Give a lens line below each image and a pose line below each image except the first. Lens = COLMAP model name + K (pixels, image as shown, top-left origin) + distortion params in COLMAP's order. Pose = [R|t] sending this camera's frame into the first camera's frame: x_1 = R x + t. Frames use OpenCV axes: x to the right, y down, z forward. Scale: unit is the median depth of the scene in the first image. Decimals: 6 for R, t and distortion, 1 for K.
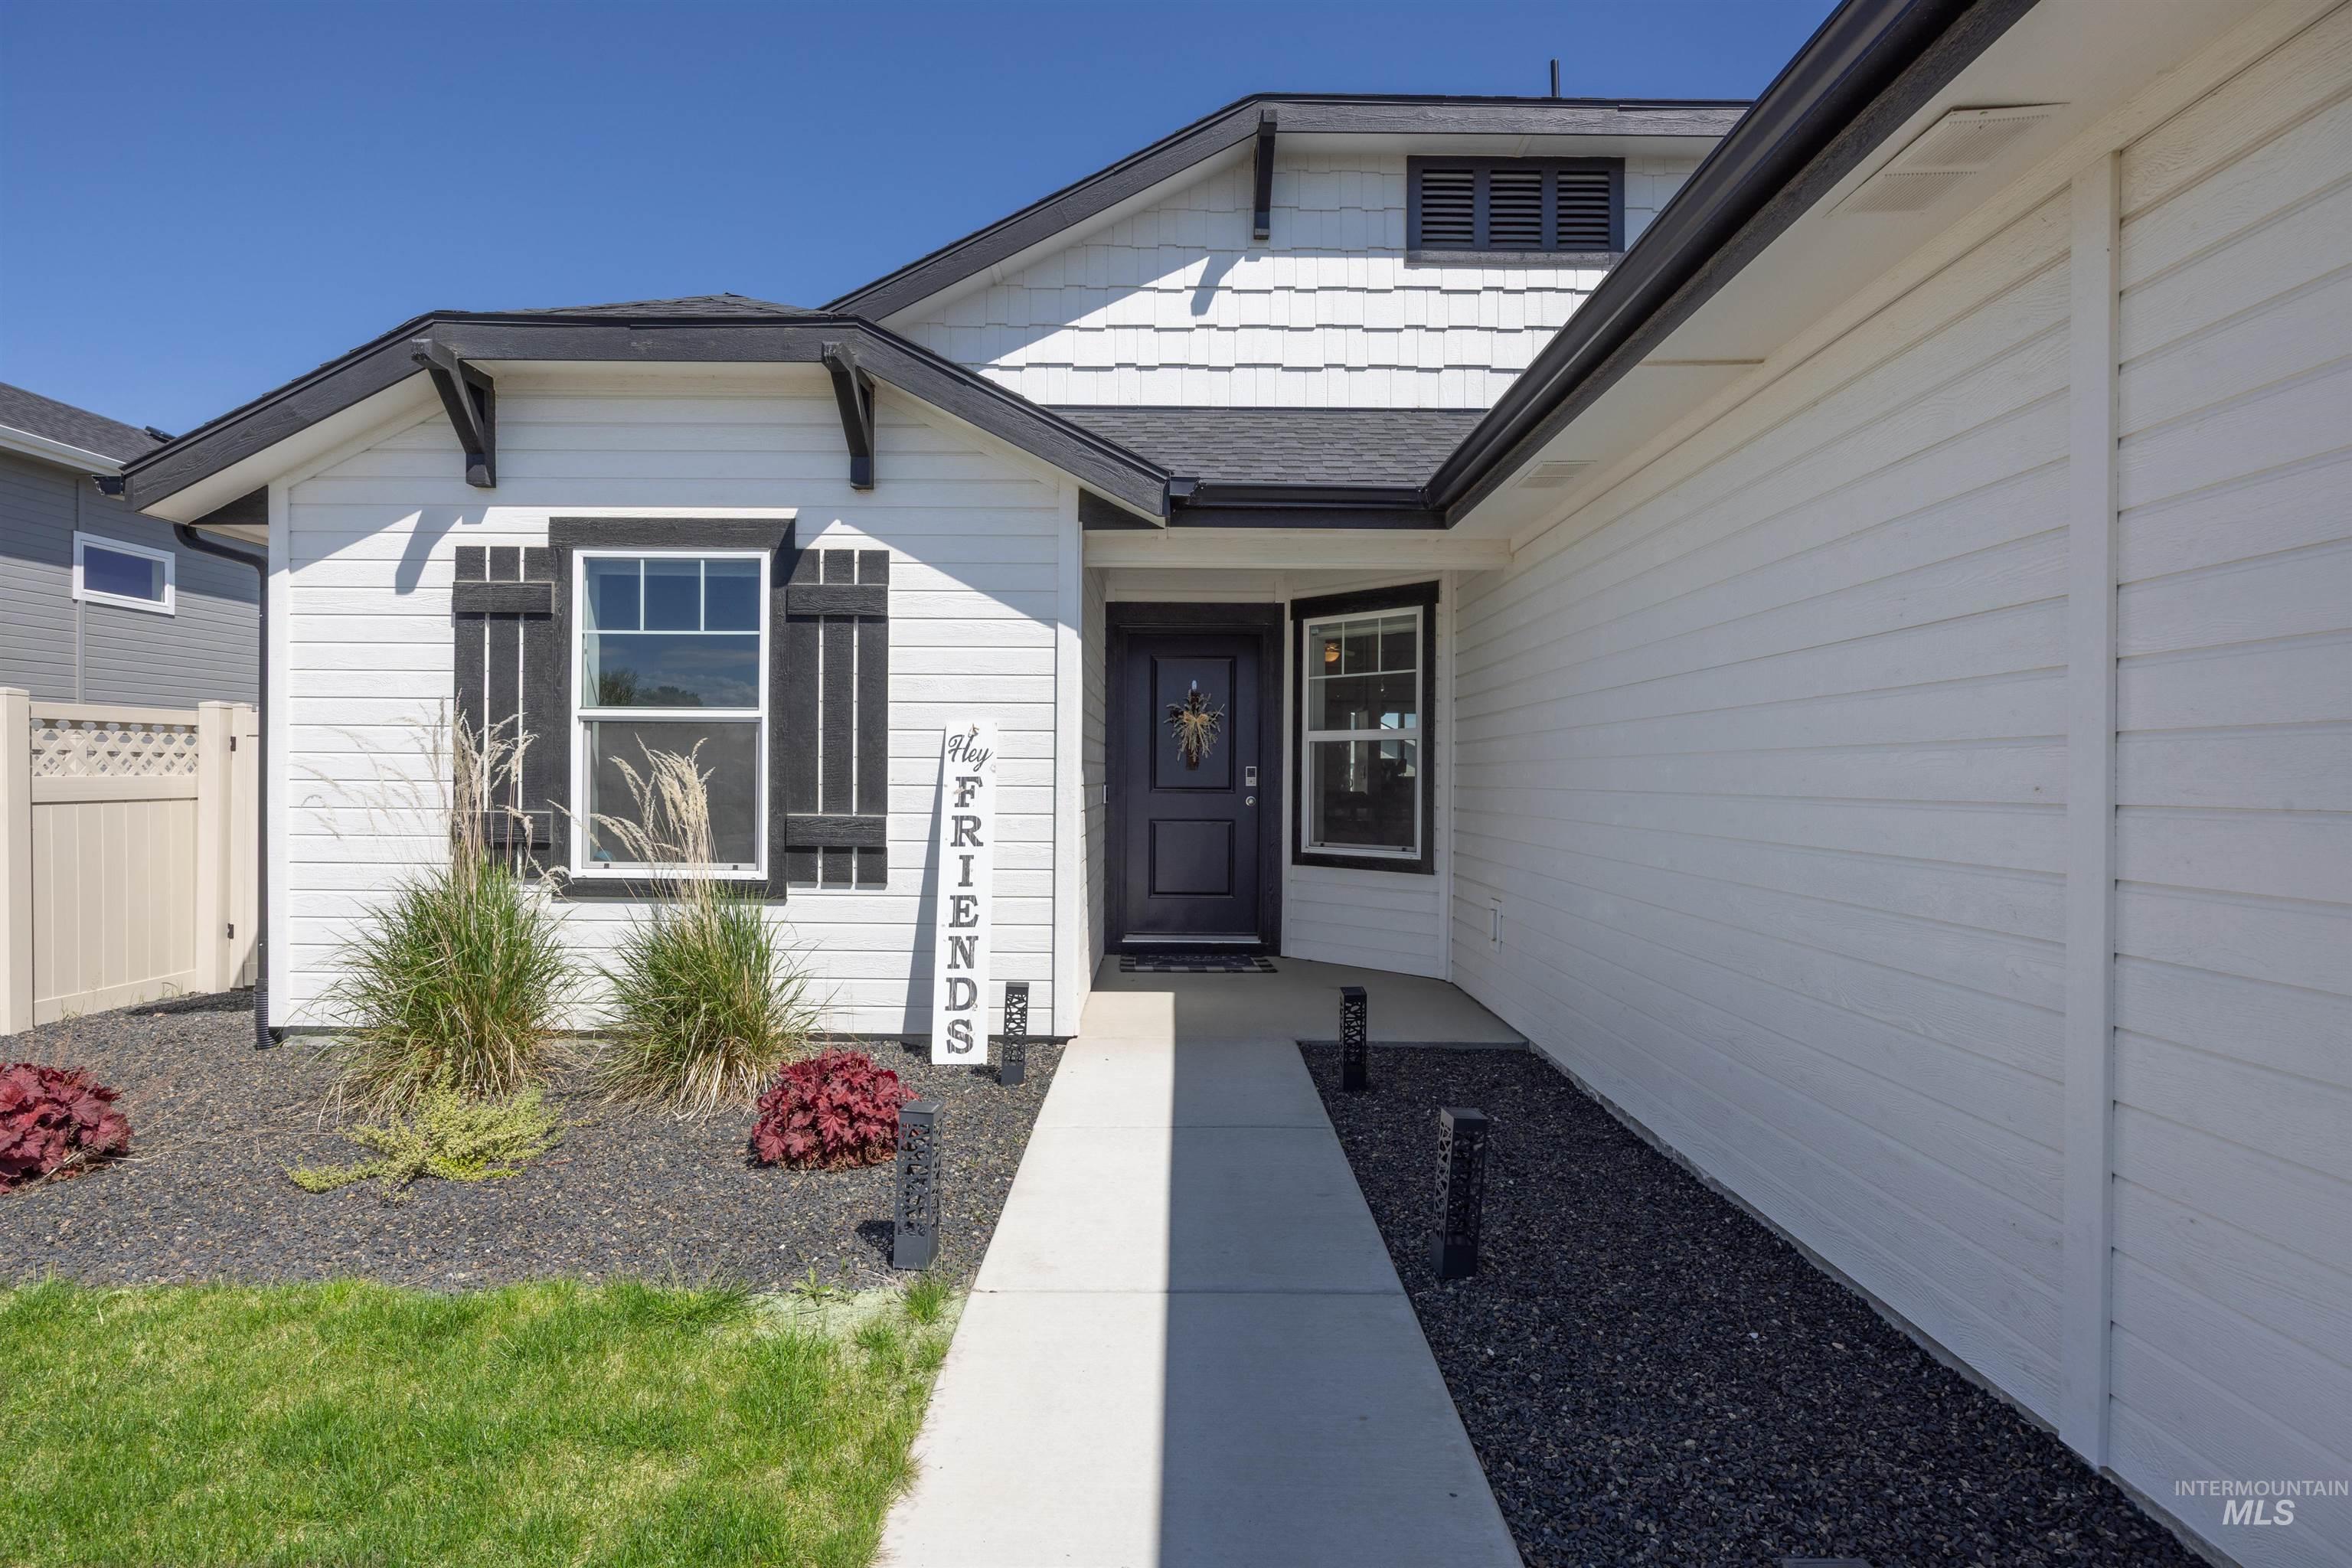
lens RADIAL K [[1187.5, 0, 1176.0], [0, 1187.5, 784.0], [0, 0, 1]] dist [-0.005105, -0.000156]
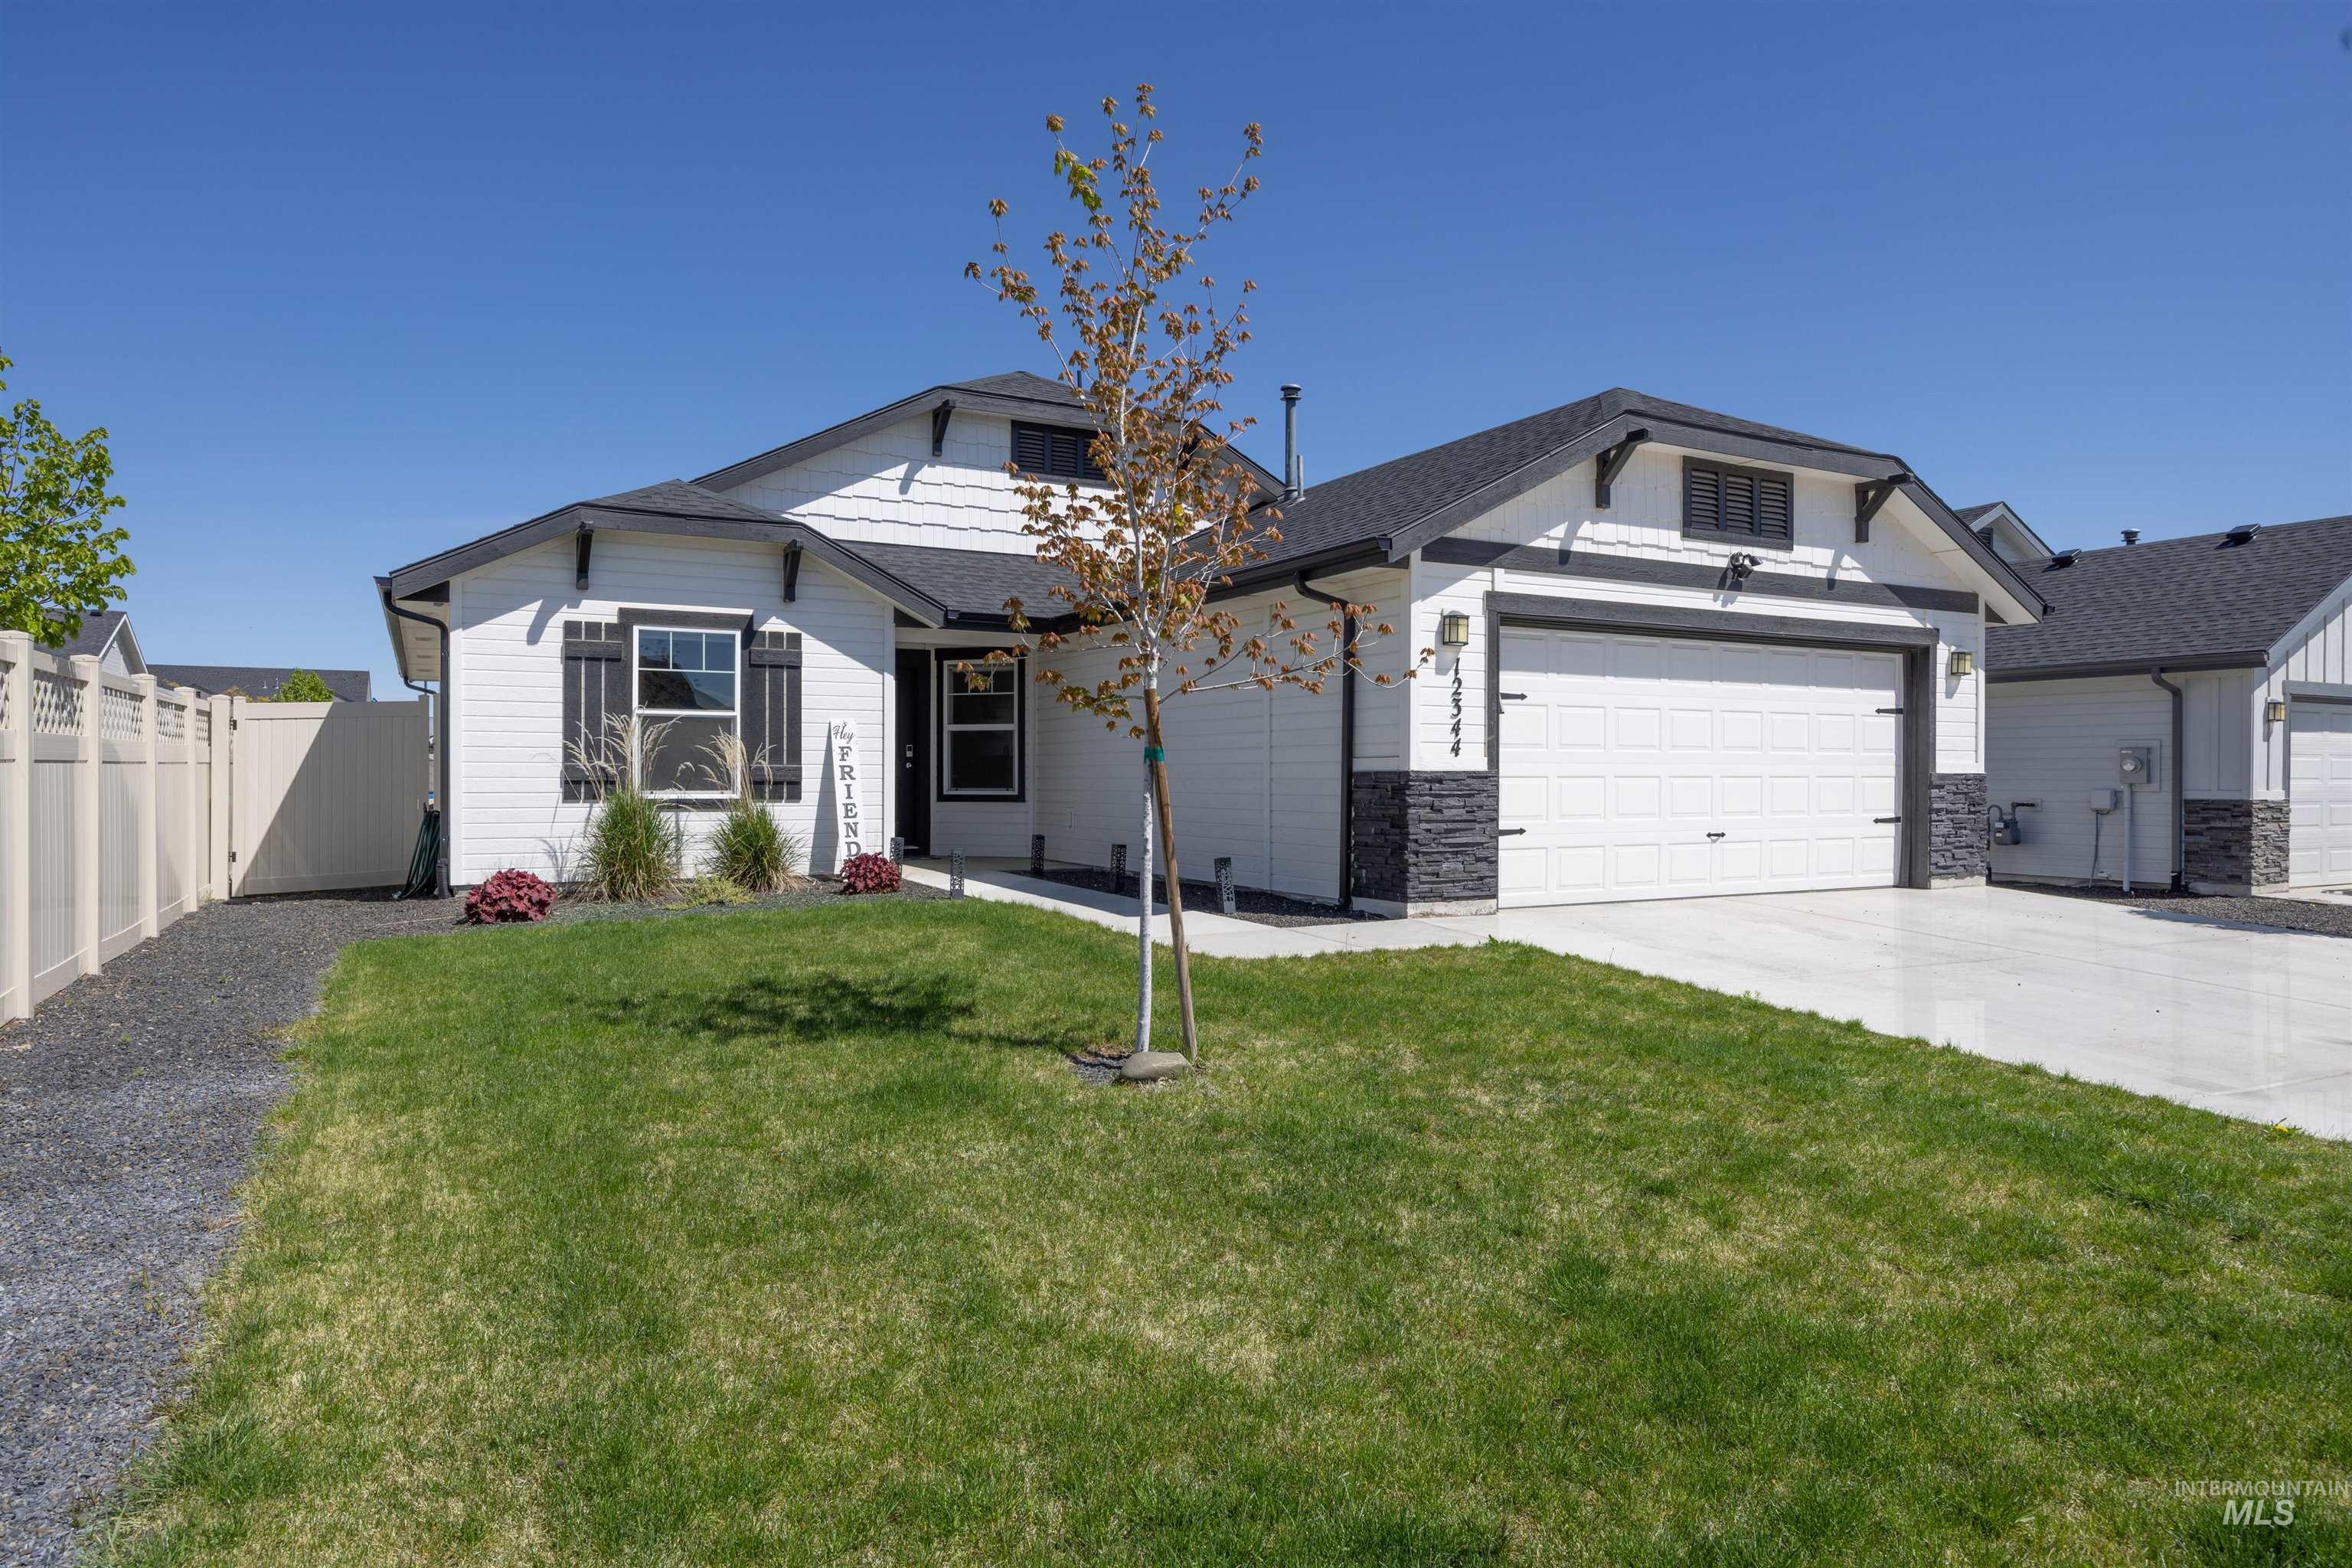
lens RADIAL K [[1414.3, 0, 1176.0], [0, 1414.3, 784.0], [0, 0, 1]] dist [-0.002271, -0.000298]
pose [[0.880264, -0.007983, 0.474418, -0.817343], [0.007432, 0.999968, 0.003037, 0.054884], [-0.474427, 0.000852, 0.880295, -1.395867]]
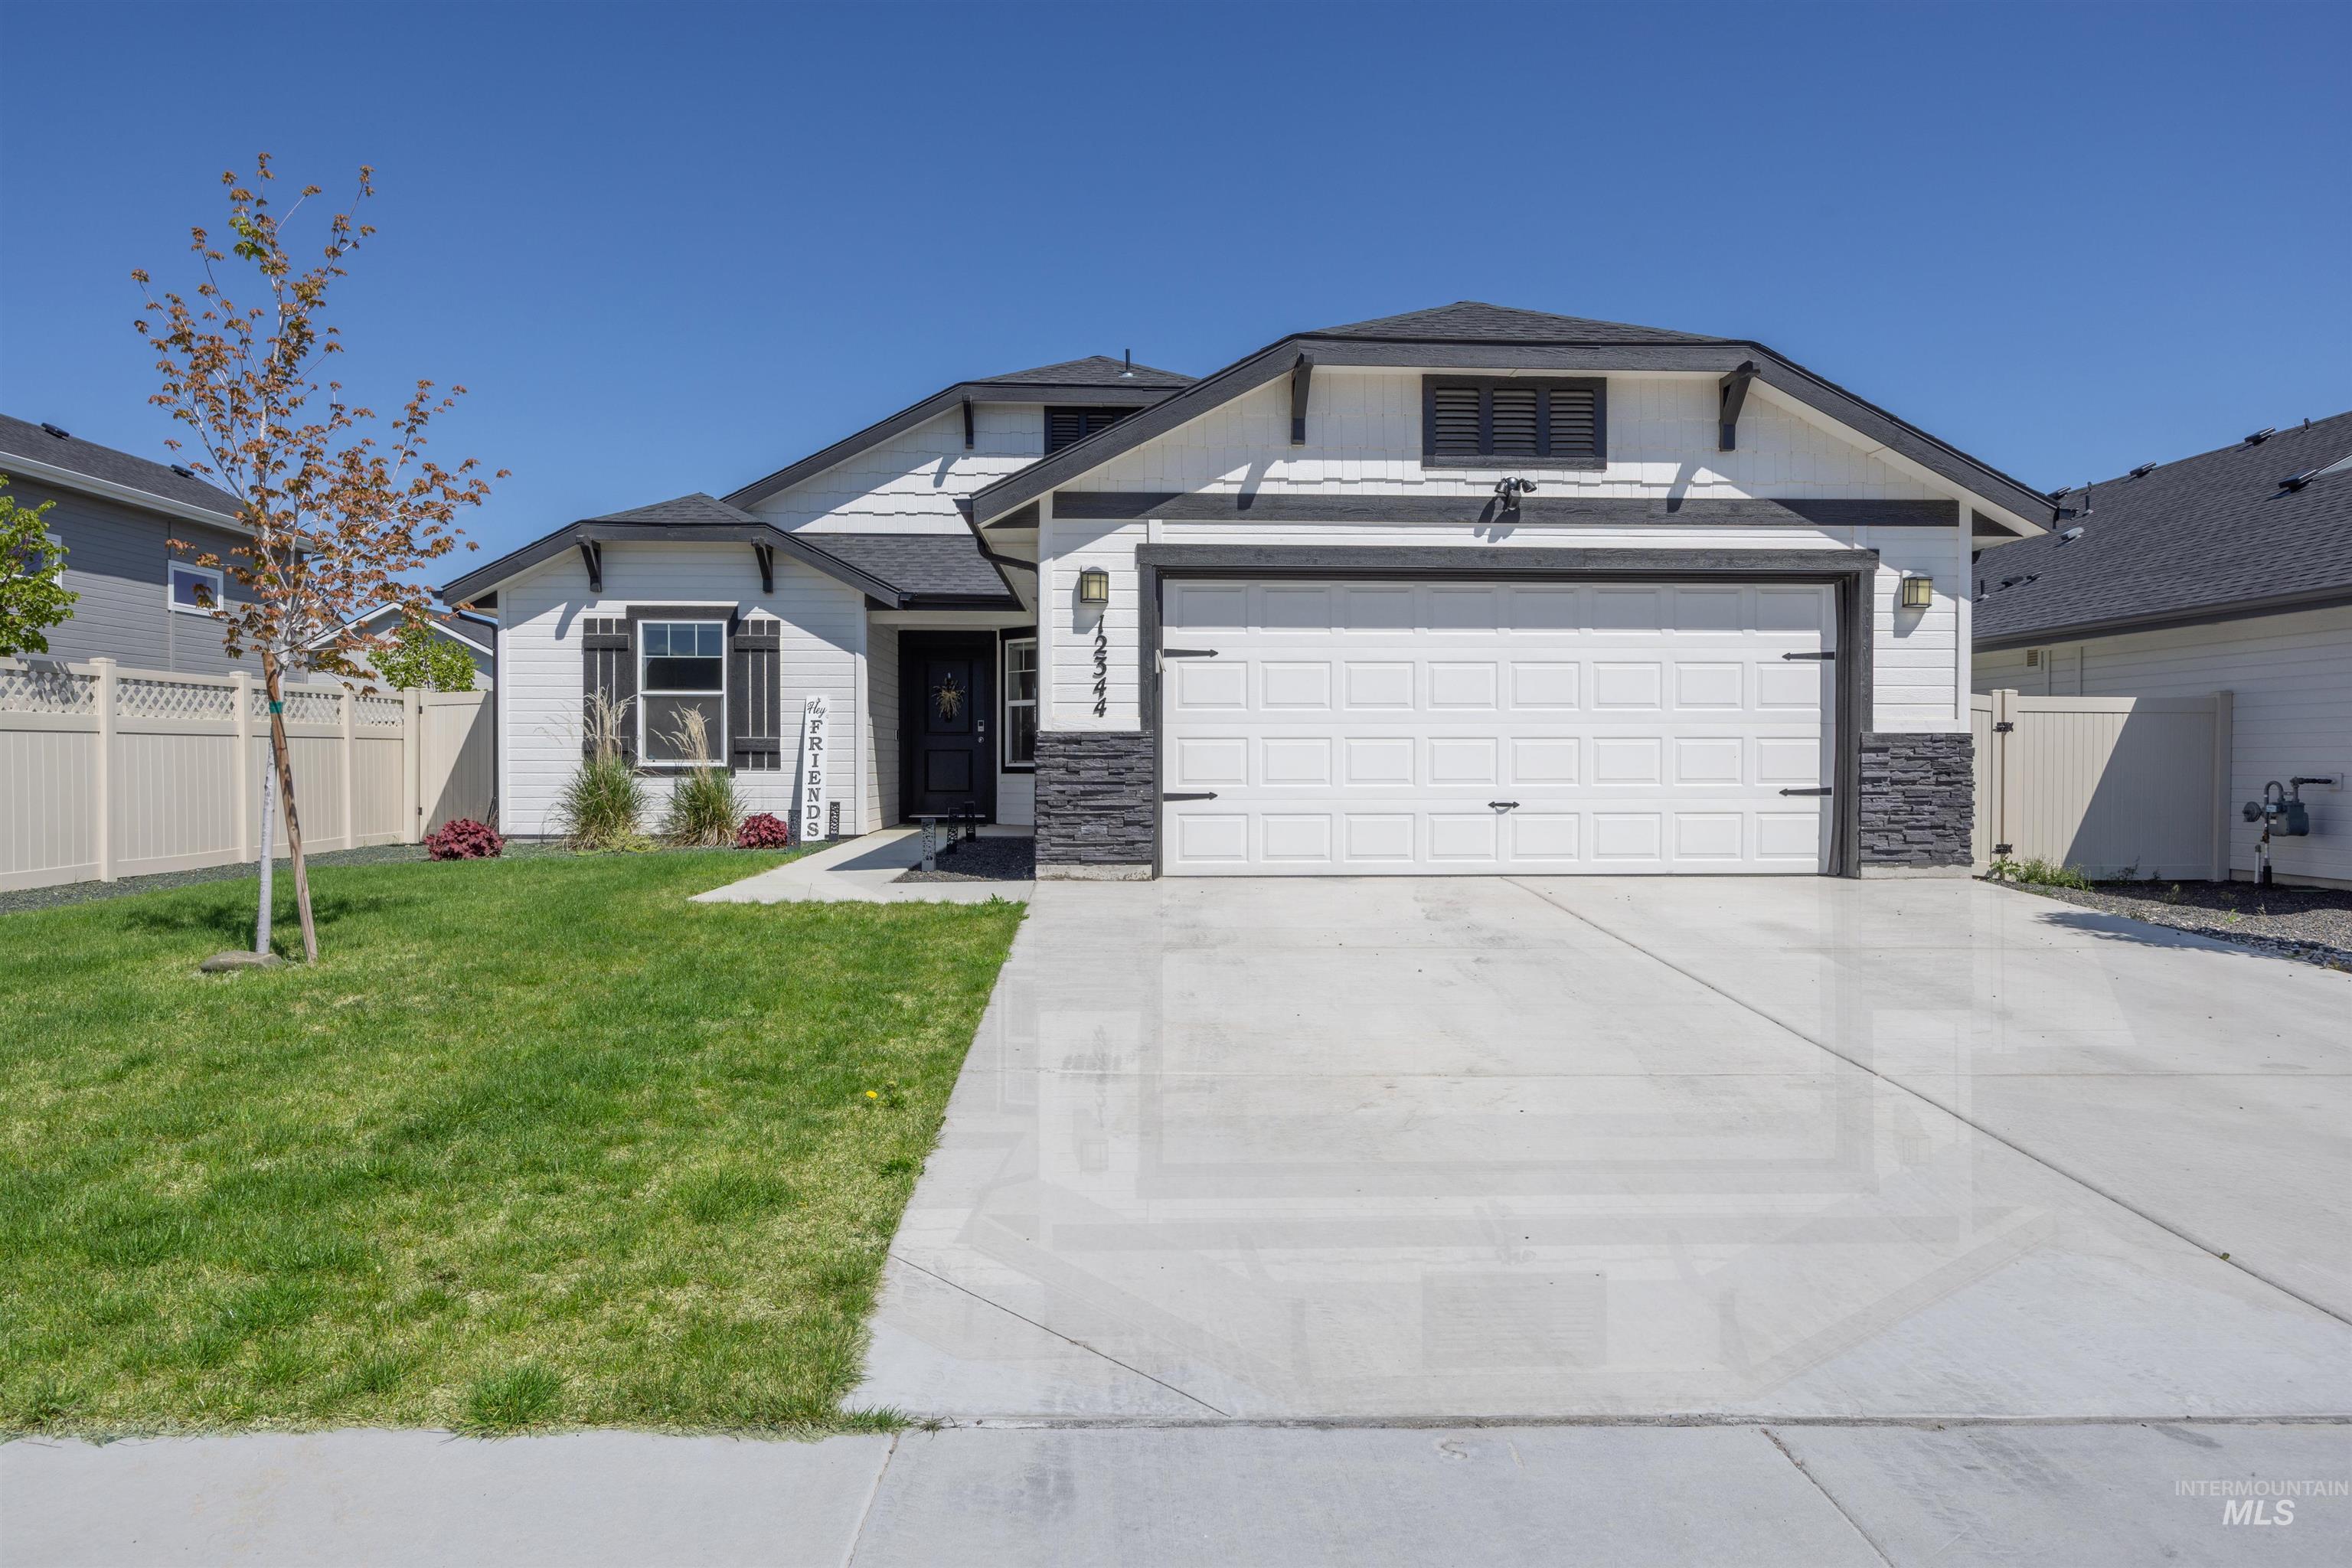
lens RADIAL K [[1449.7, 0, 1179.3], [0, 1449.7, 789.0], [0, 0, 1]] dist [0.005935, 0.000266]
pose [[0.999139, -0.007214, 0.040856, 0.401562], [0.006790, 0.999922, 0.010510, 0.100228], [-0.040929, -0.010224, 0.999110, -1.788786]]
